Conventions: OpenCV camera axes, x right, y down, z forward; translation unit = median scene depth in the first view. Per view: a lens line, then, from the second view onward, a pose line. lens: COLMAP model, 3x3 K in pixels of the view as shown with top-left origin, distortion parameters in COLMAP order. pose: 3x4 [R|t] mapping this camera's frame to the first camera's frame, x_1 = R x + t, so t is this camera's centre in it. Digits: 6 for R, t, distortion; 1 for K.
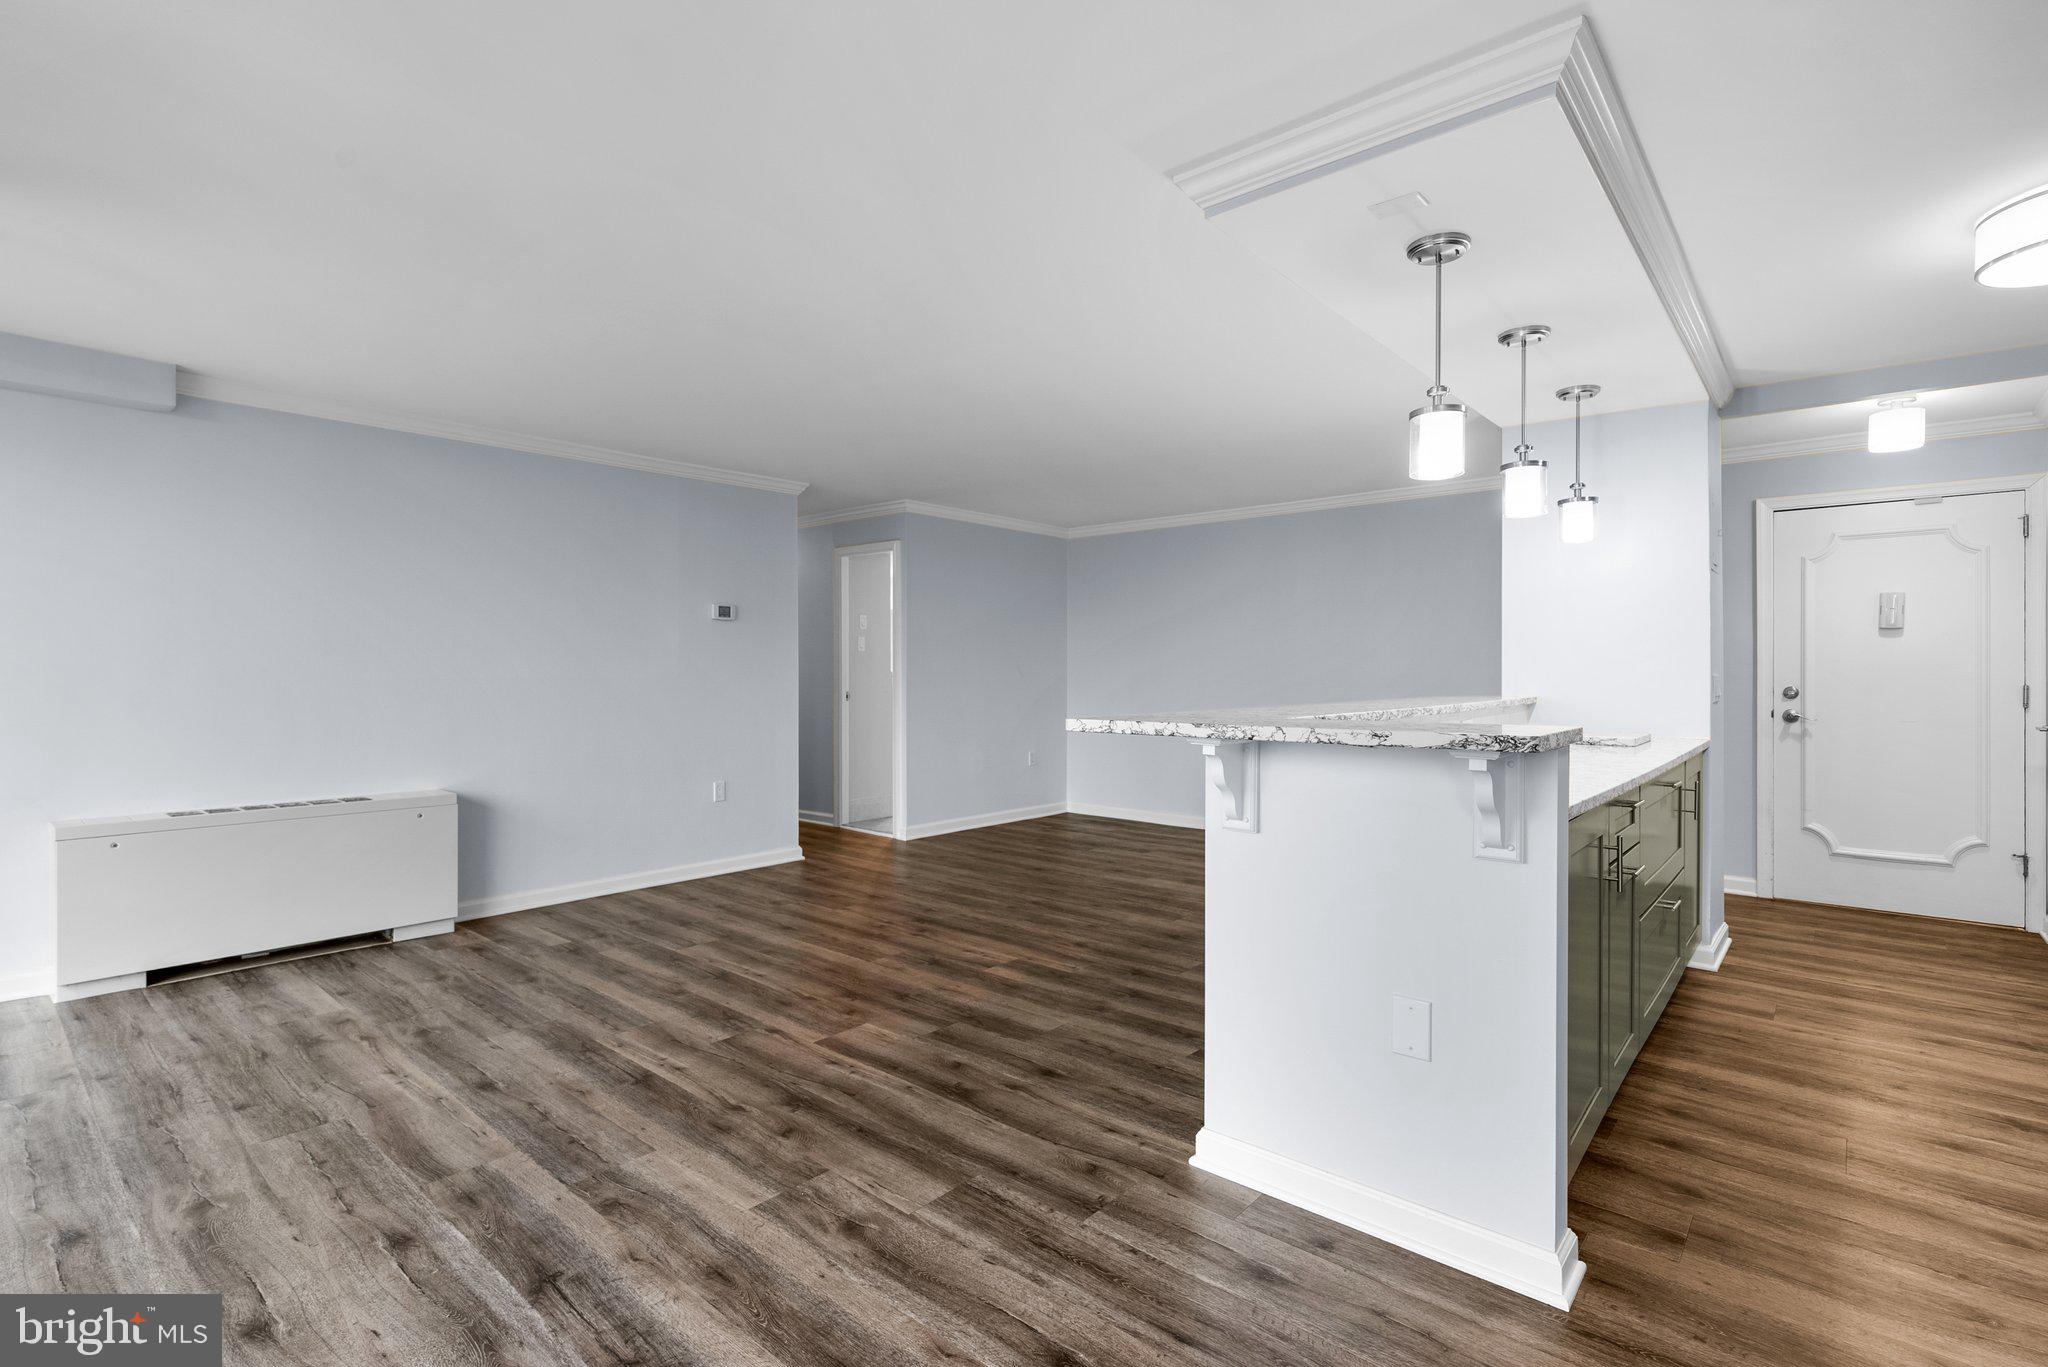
lens RADIAL K [[952.0, 0, 1021.2], [0, 952.0, 677.3], [0, 0, 1]] dist [0.002106, -0.000053]
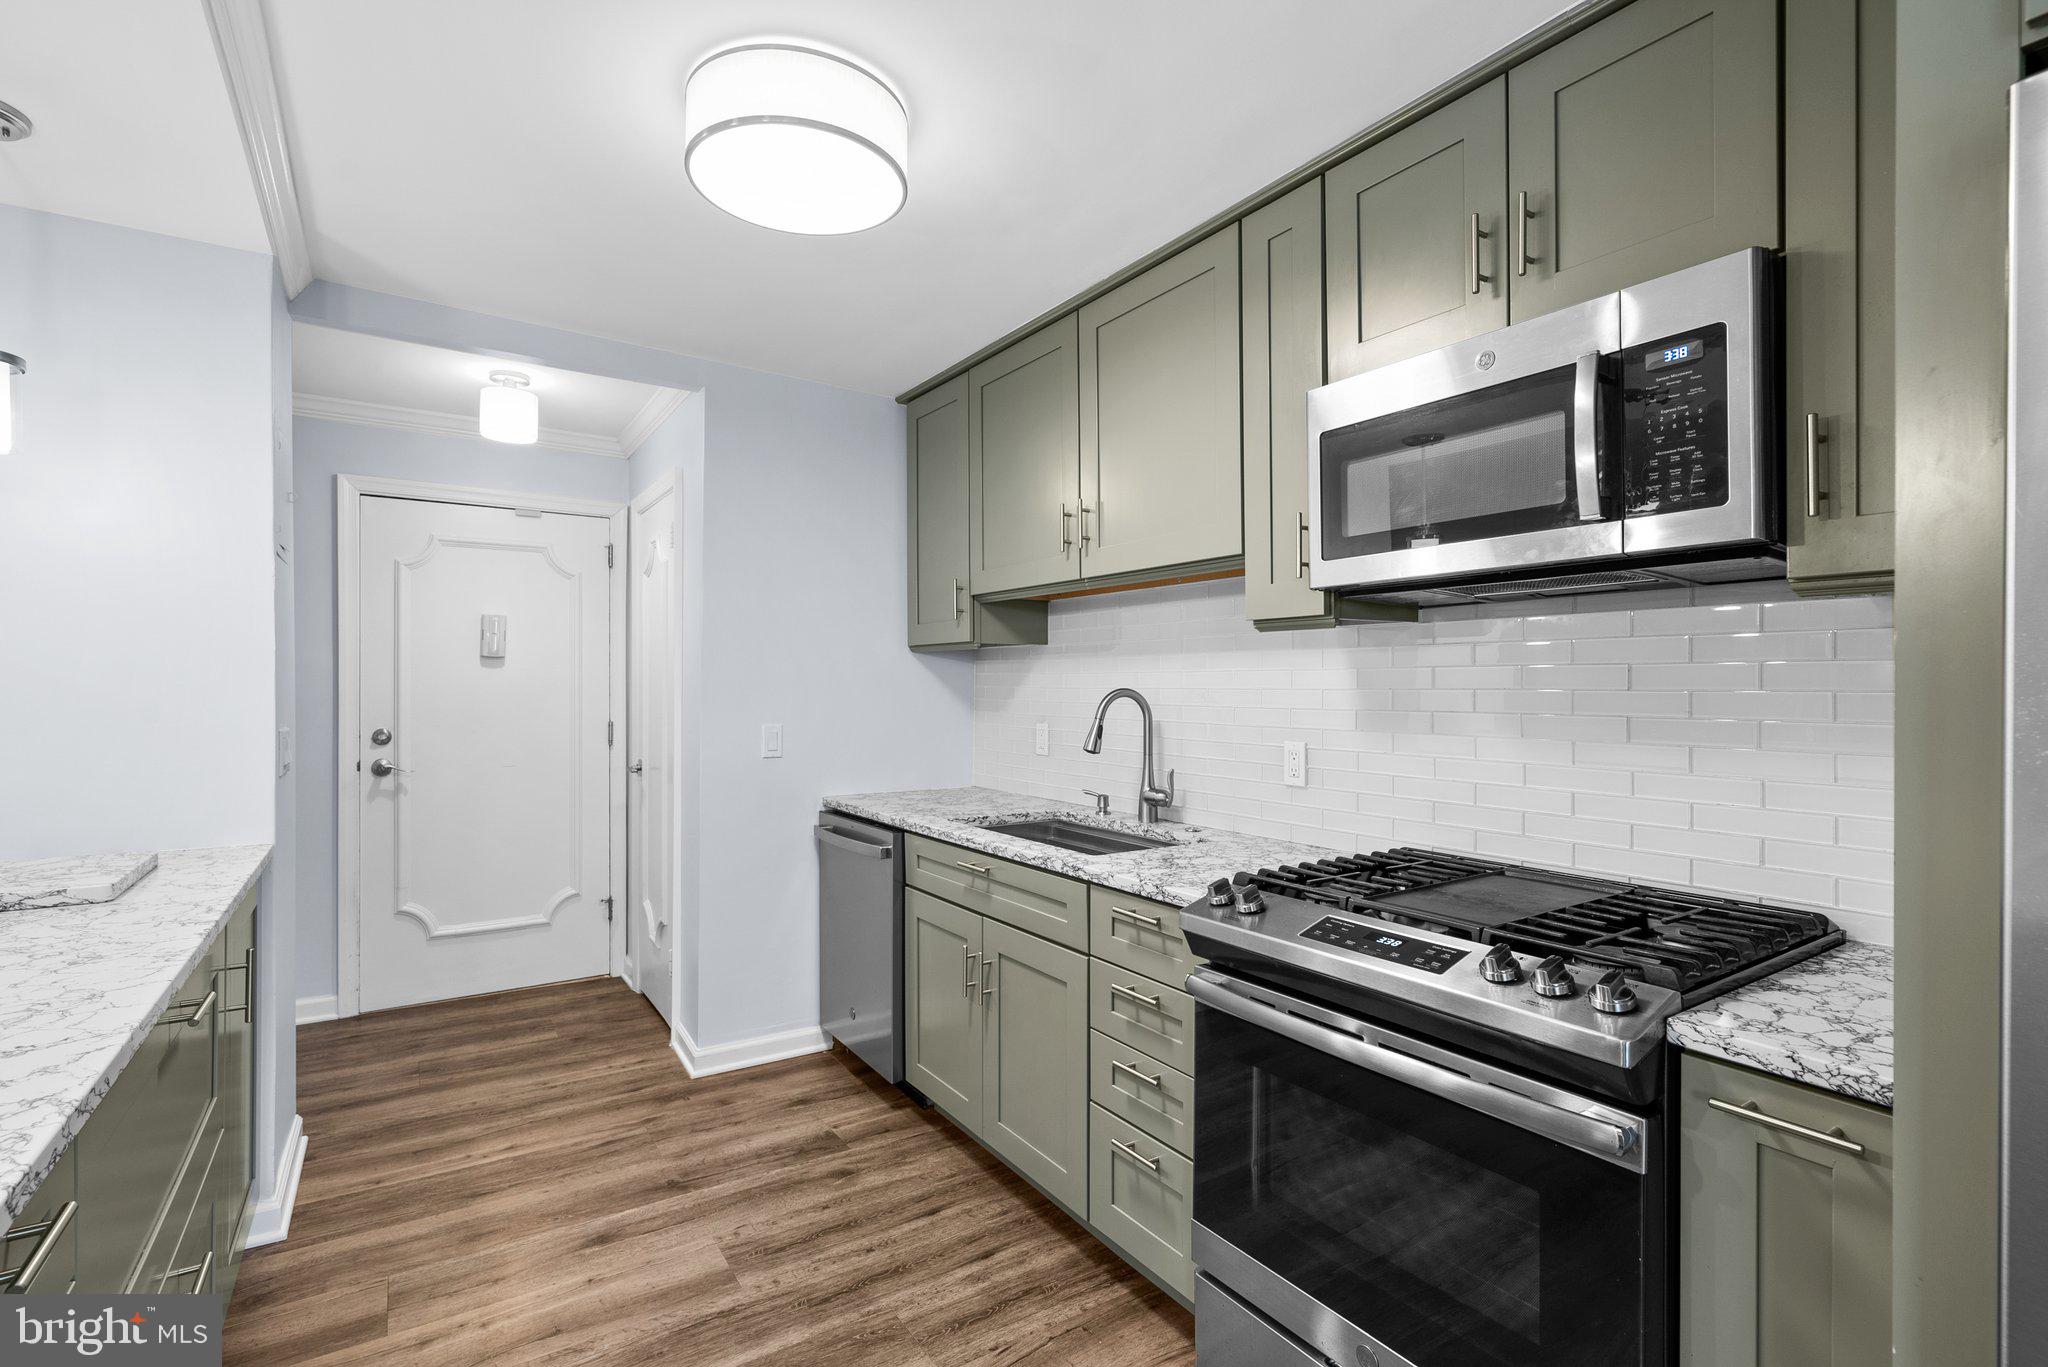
lens RADIAL K [[940.2, 0, 1024.0], [0, 940.2, 683.5], [0, 0, 1]] dist [-0.004352, -0.000051]
pose [[0.264244, 0.003632, 0.964449, 0.259570], [0.001296, 0.999991, -0.004121, -0.026596], [-0.964455, 0.002339, 0.264236, 0.361969]]
